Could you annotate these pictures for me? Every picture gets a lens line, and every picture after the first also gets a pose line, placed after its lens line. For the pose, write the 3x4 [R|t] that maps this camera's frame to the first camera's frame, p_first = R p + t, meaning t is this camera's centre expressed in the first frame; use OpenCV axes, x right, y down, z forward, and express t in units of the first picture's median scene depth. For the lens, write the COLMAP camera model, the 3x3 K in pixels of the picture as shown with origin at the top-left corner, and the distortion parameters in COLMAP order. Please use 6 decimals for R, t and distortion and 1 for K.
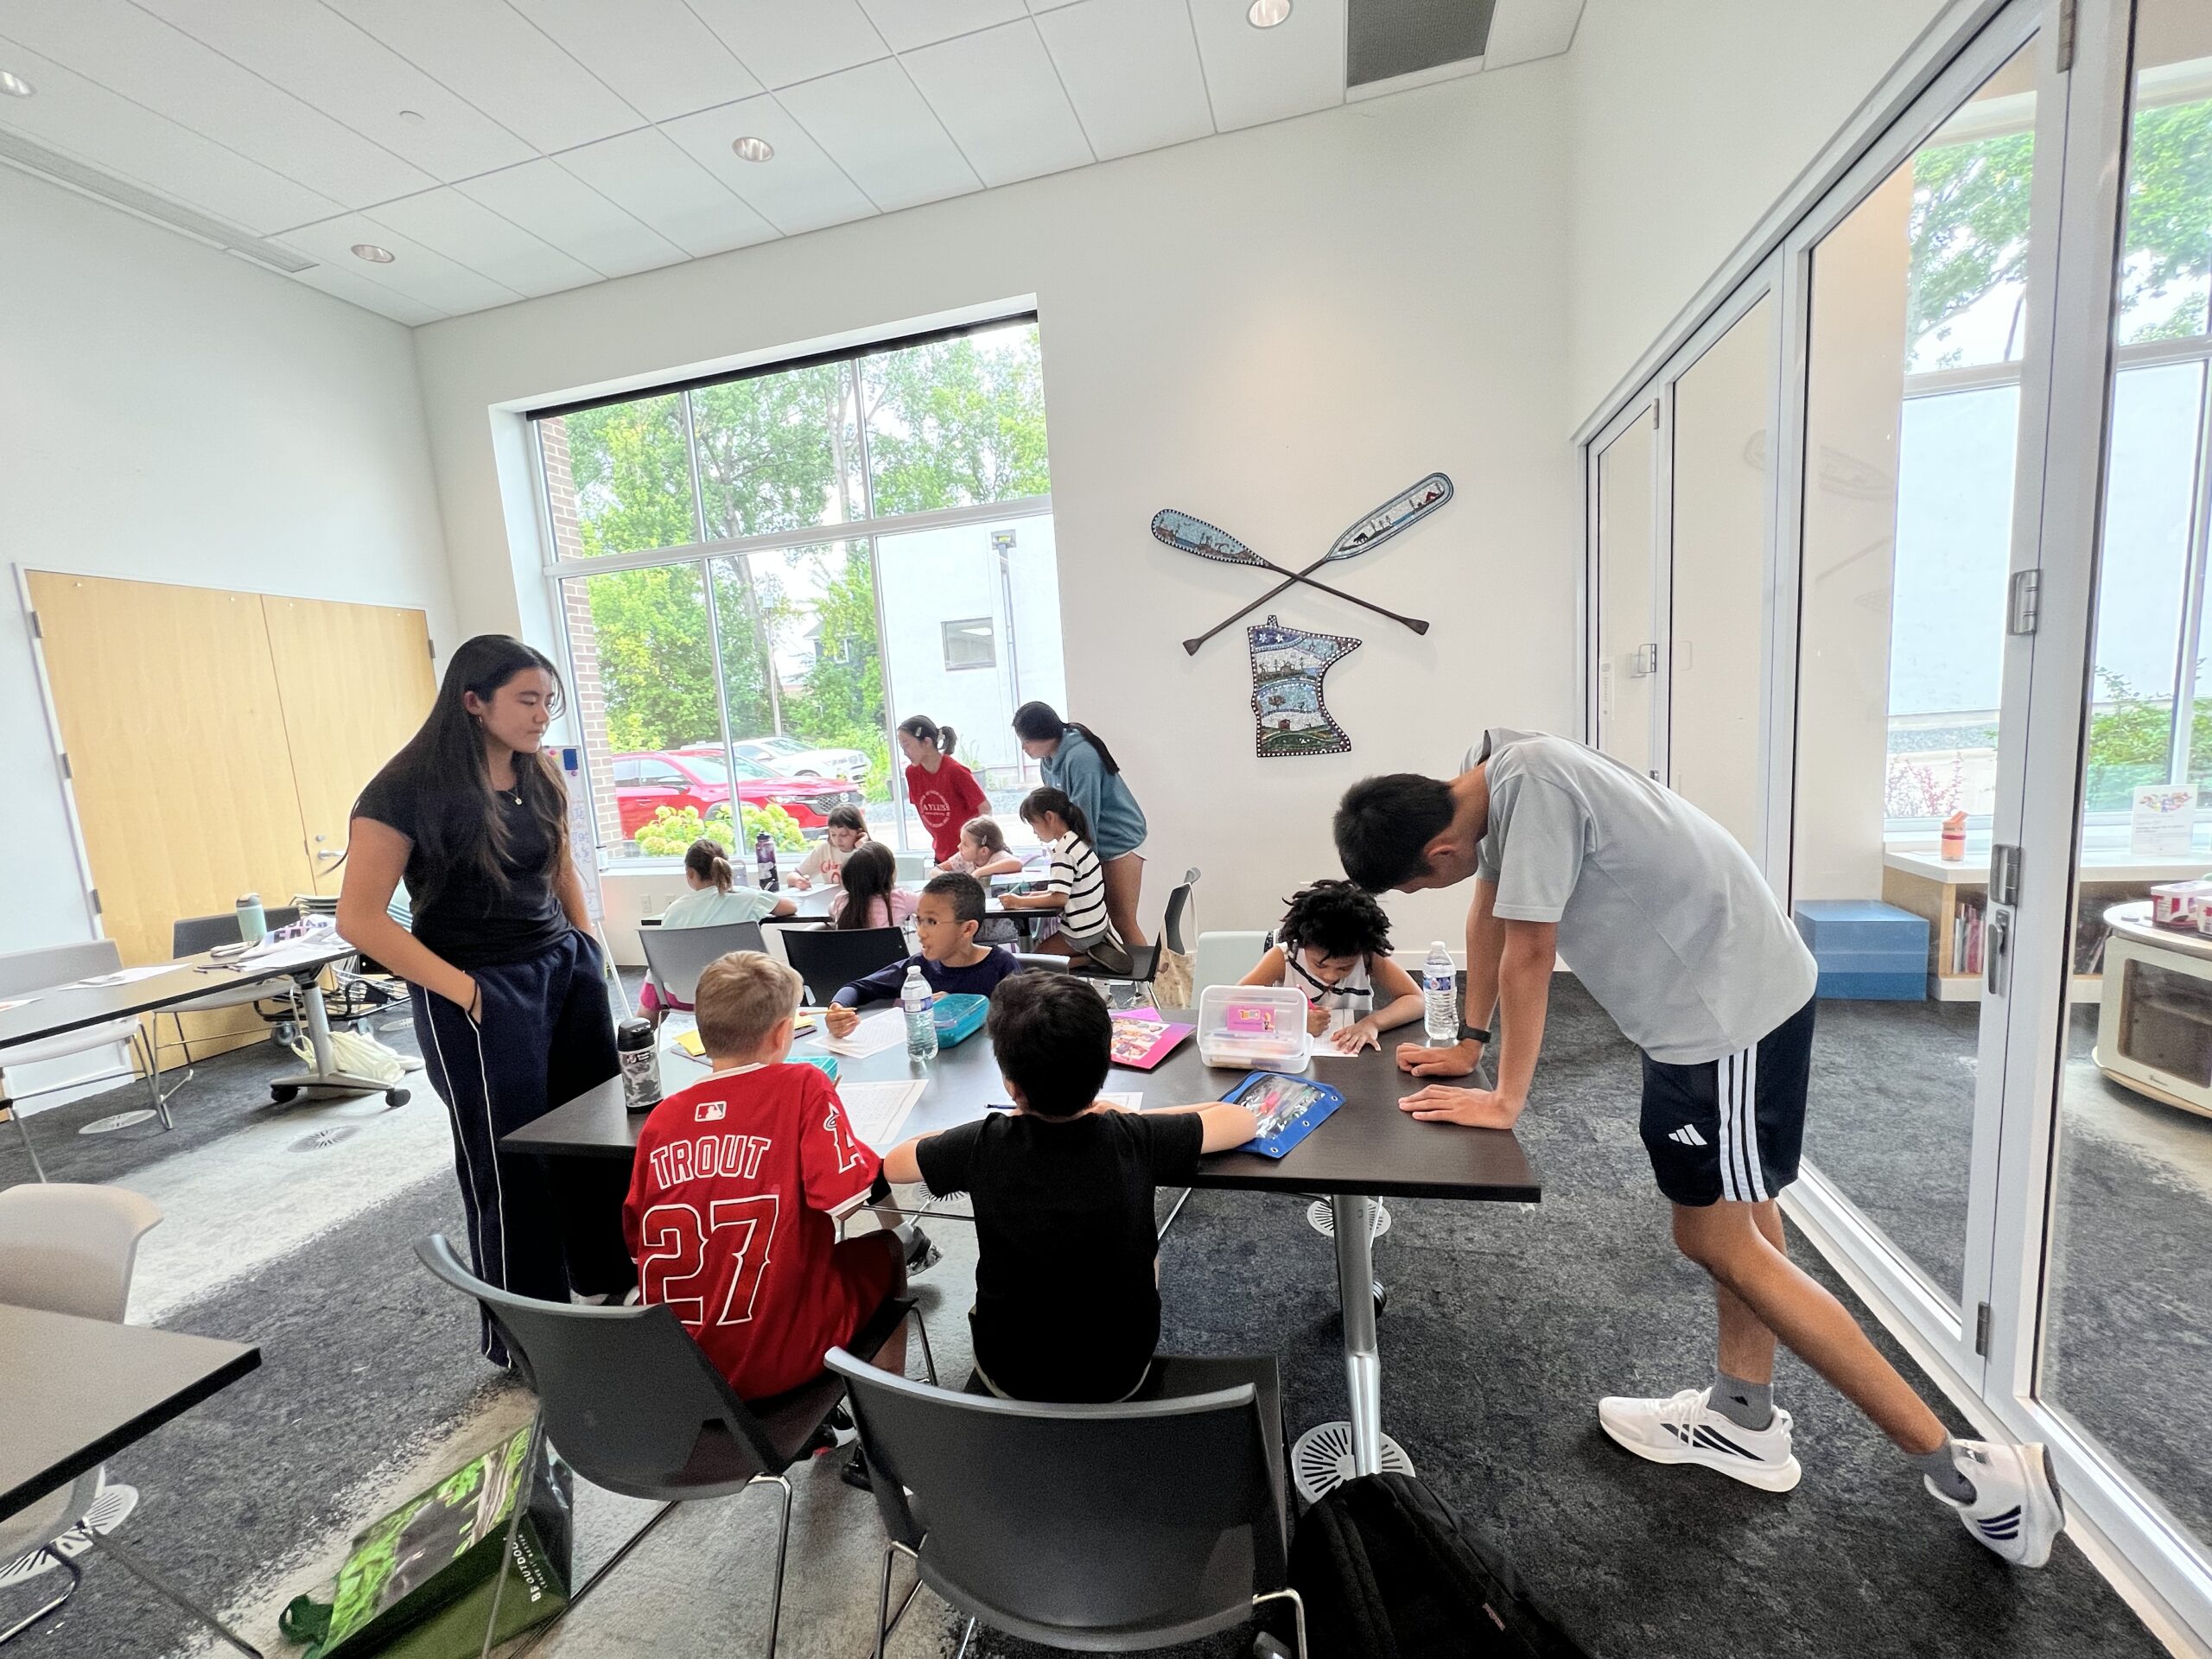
lens RADIAL K [[873.2, 0, 1097.5], [0, 873.2, 832.7], [0, 0, 1]] dist [0.000866, 0.000335]
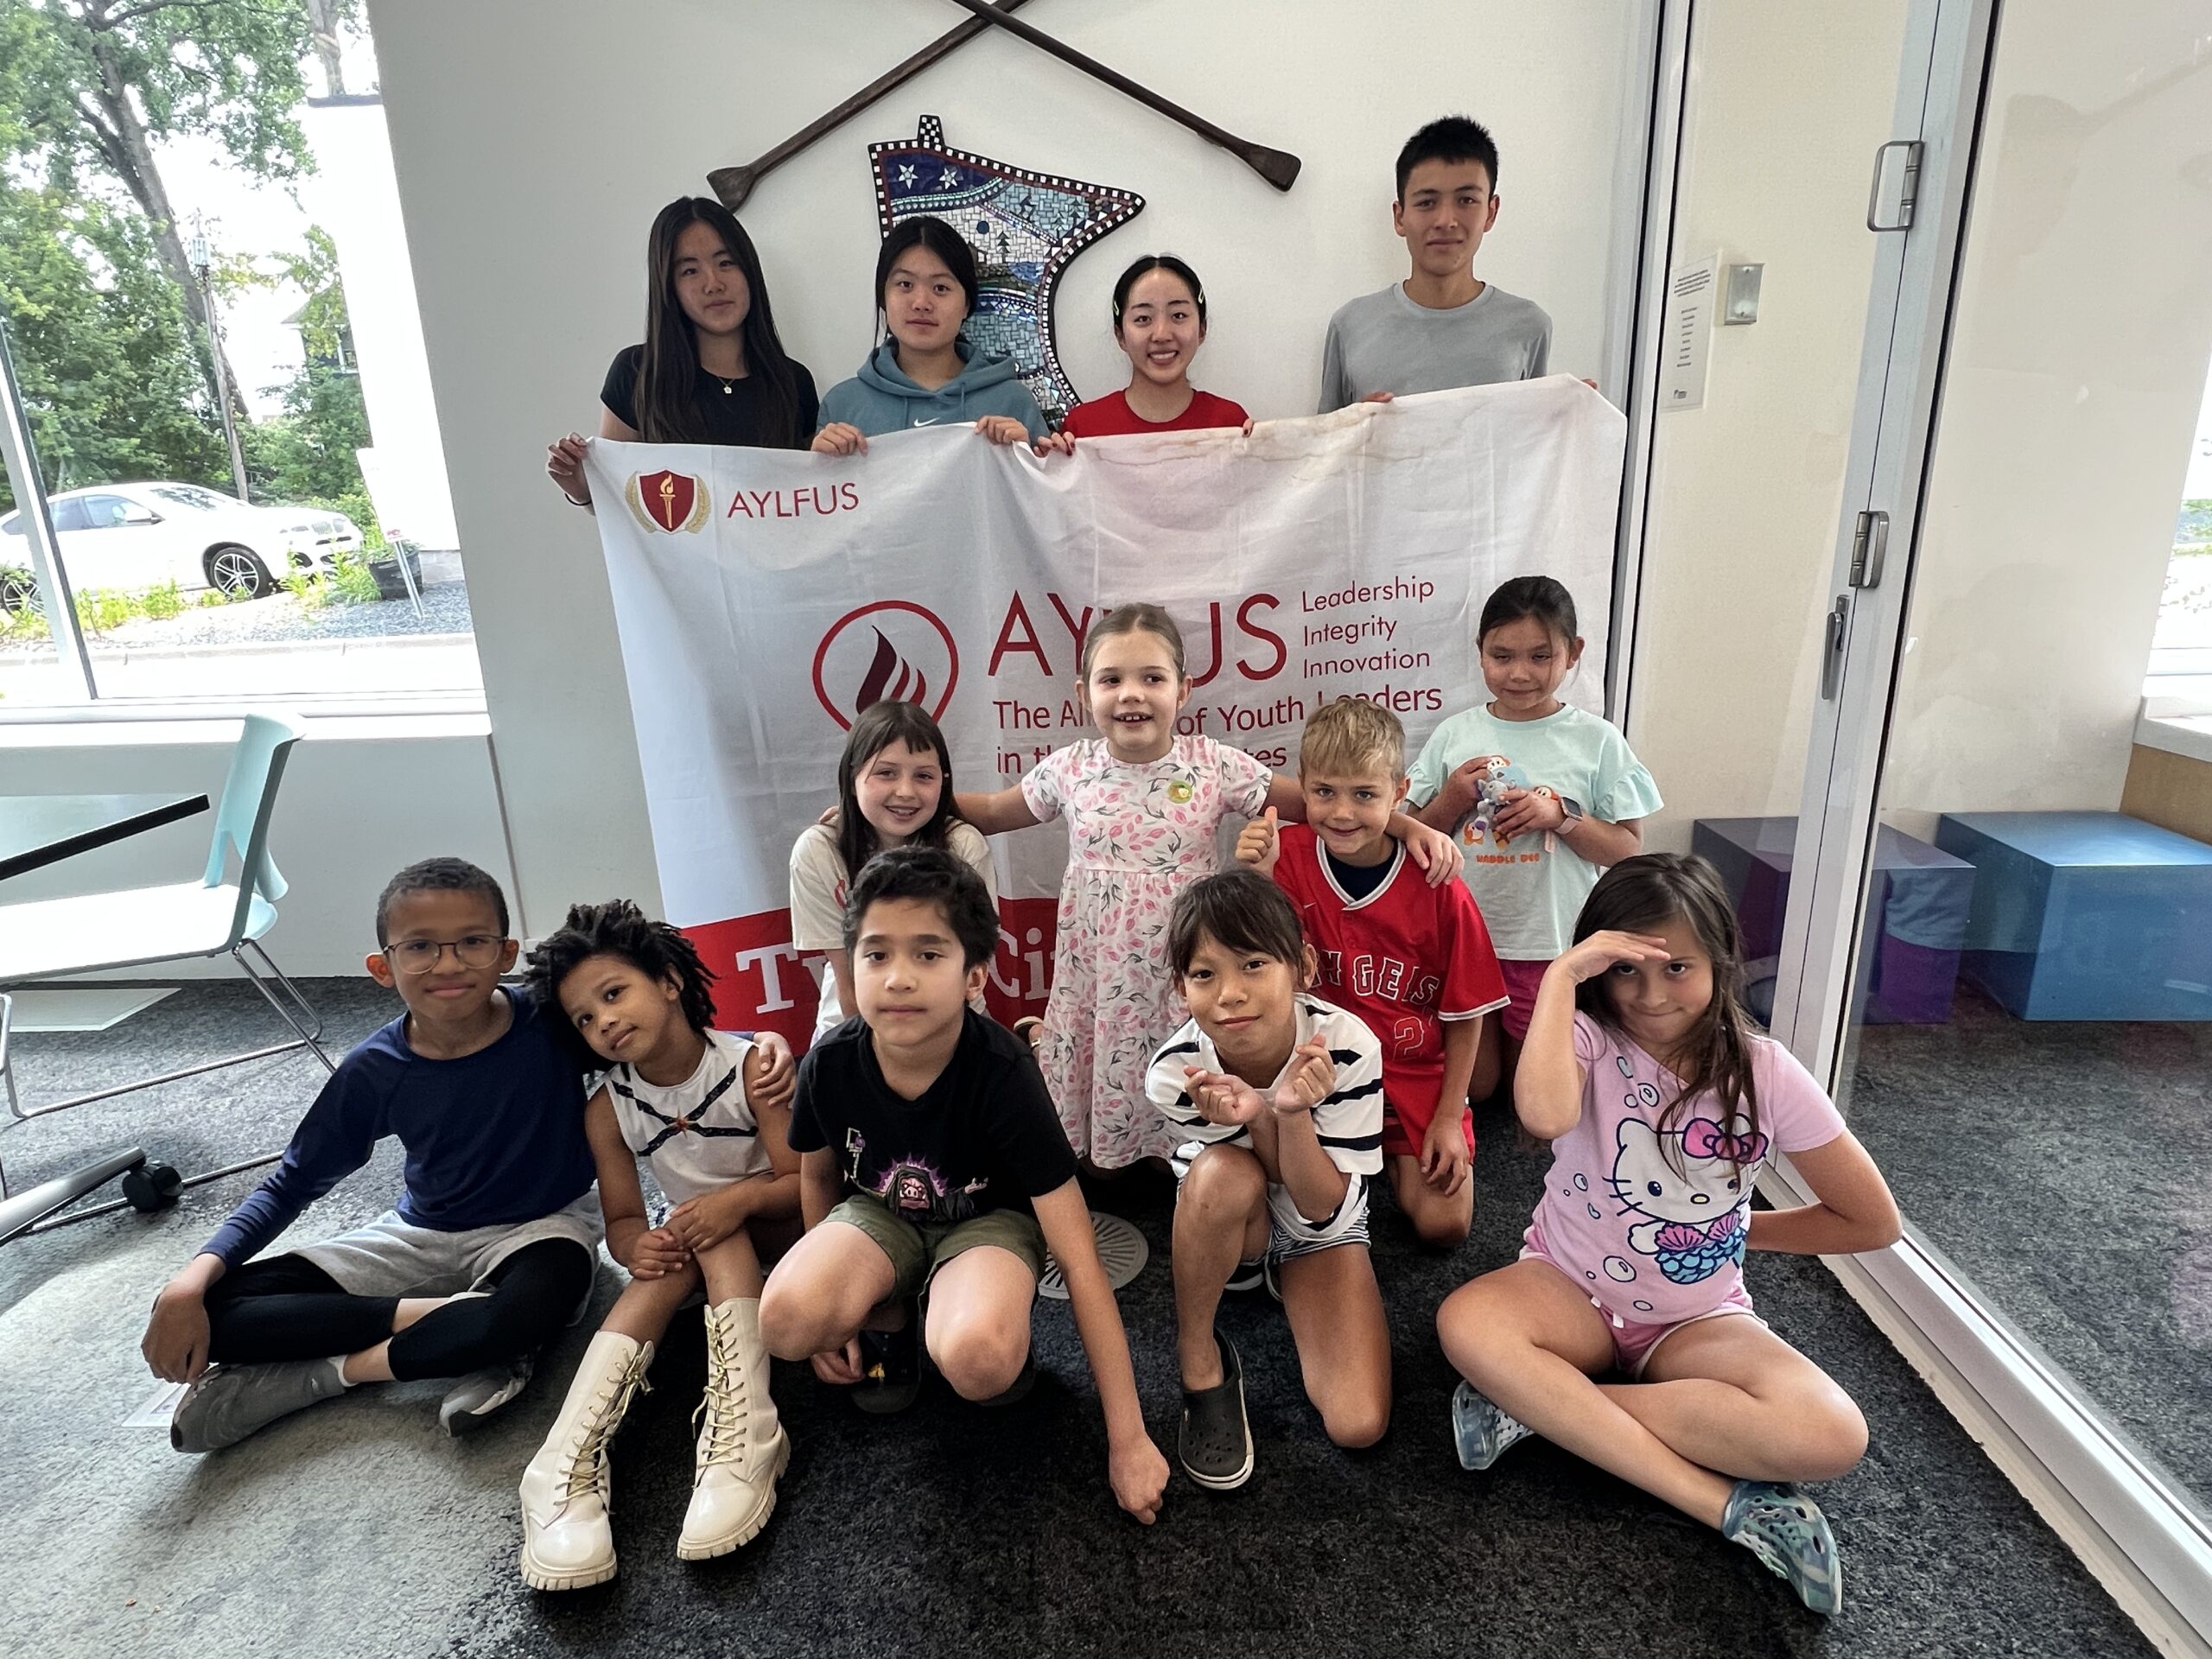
lens RADIAL K [[1159.0, 0, 1118.1], [0, 1159.0, 820.2], [0, 0, 1]] dist [-0.000156, -0.000527]
pose [[0.969696, -0.025603, 0.242971, 0.146934], [-0.007885, 0.990696, 0.135863, -0.003468], [-0.244189, -0.133661, 0.960472, 0.428620]]
